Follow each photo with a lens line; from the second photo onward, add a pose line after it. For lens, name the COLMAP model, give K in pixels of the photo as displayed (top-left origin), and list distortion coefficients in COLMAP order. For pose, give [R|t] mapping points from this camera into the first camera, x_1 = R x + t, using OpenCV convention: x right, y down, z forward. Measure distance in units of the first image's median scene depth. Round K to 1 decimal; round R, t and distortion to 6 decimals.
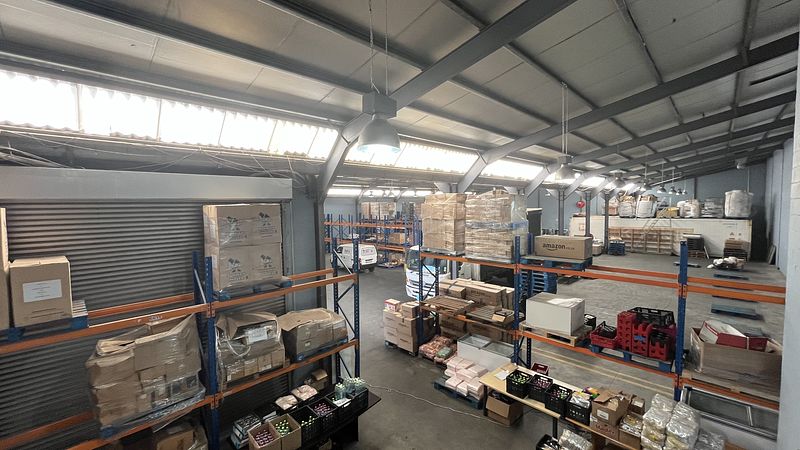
lens RADIAL K [[325.6, 0, 396.8], [0, 325.6, 223.4], [0, 0, 1]] dist [-0.000045, -0.000197]
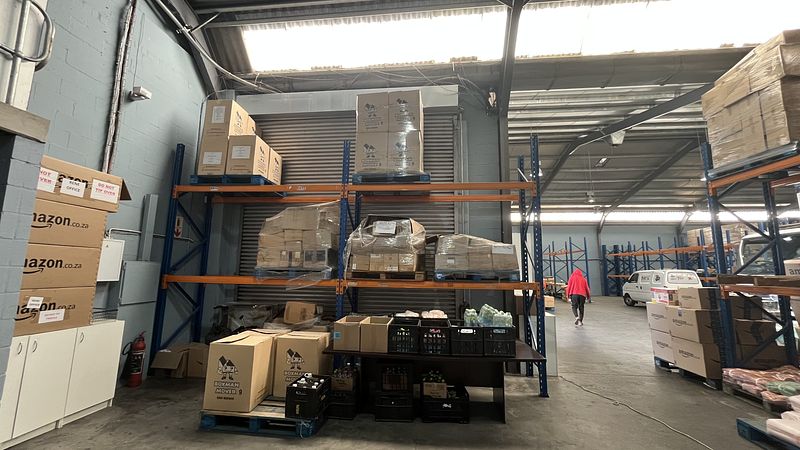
lens RADIAL K [[325.6, 0, 396.8], [0, 325.6, 223.4], [0, 0, 1]] dist [-0.000045, -0.000197]
pose [[0.625179, -0.086939, -0.775624, 0.191682], [-0.069238, 0.983681, -0.166068, 0.333527], [0.777404, 0.157524, 0.608957, 0.342243]]
